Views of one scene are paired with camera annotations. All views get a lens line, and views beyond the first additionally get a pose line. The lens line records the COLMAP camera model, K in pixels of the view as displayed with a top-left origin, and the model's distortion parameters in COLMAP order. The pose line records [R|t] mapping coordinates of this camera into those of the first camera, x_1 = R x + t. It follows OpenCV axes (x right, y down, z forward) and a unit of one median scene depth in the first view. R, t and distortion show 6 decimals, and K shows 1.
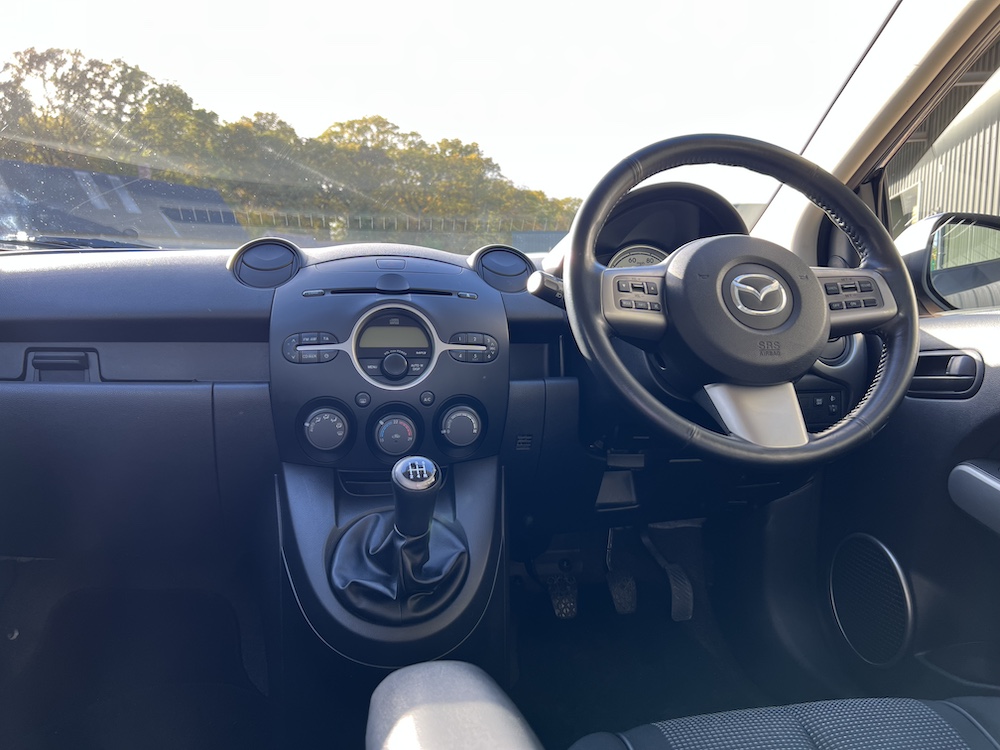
lens RADIAL K [[763.1, 0, 507.0], [0, 763.1, 374.5], [0, 0, 1]] dist [0.049198, -0.061224]
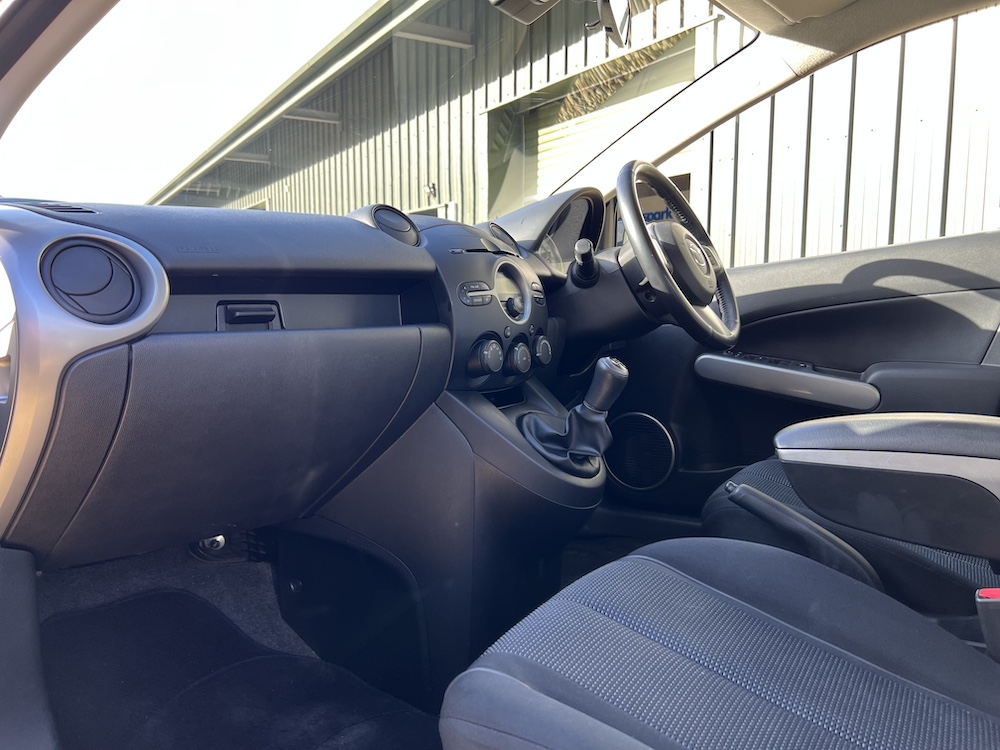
lens RADIAL K [[763.1, 0, 507.0], [0, 763.1, 374.5], [0, 0, 1]] dist [0.049198, -0.061224]
pose [[0.662449, -0.086906, 0.744049, -1.175106], [0.097122, 0.994828, 0.029727, 0.065980], [-0.742784, 0.052570, 0.667464, 0.118876]]
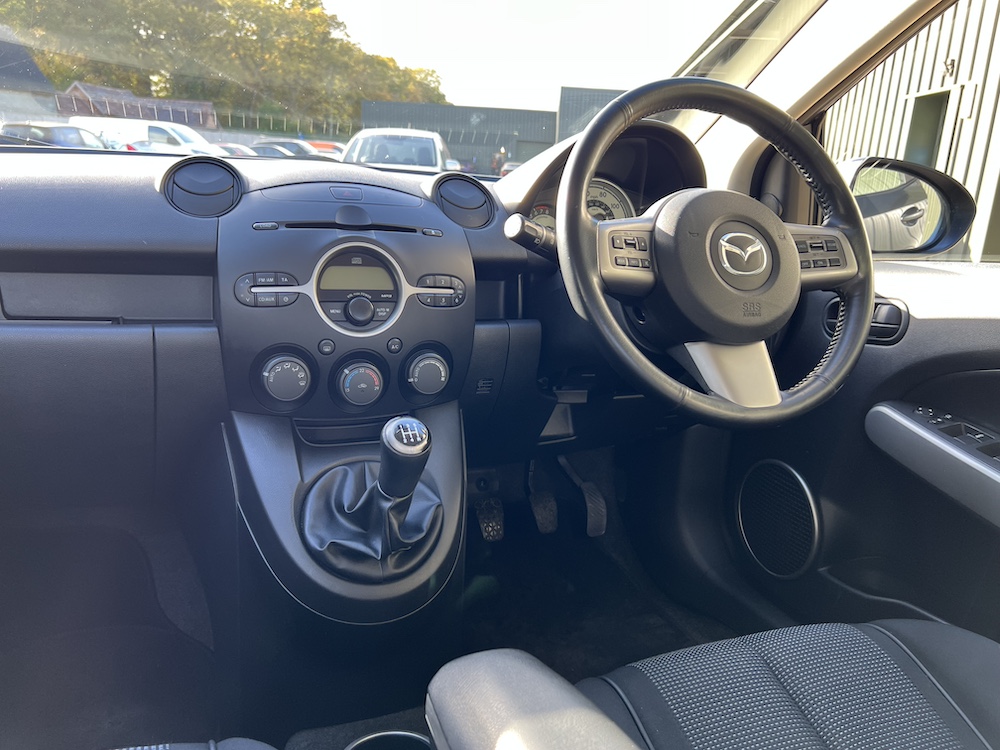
lens RADIAL K [[772.4, 0, 500.4], [0, 772.4, 372.9], [0, 0, 1]] dist [0.051369, -0.065869]
pose [[0.980719, 0.000867, 0.195419, -0.164309], [-0.030388, 0.988503, 0.148116, -0.081411], [-0.193044, -0.151199, 0.969470, 0.041162]]
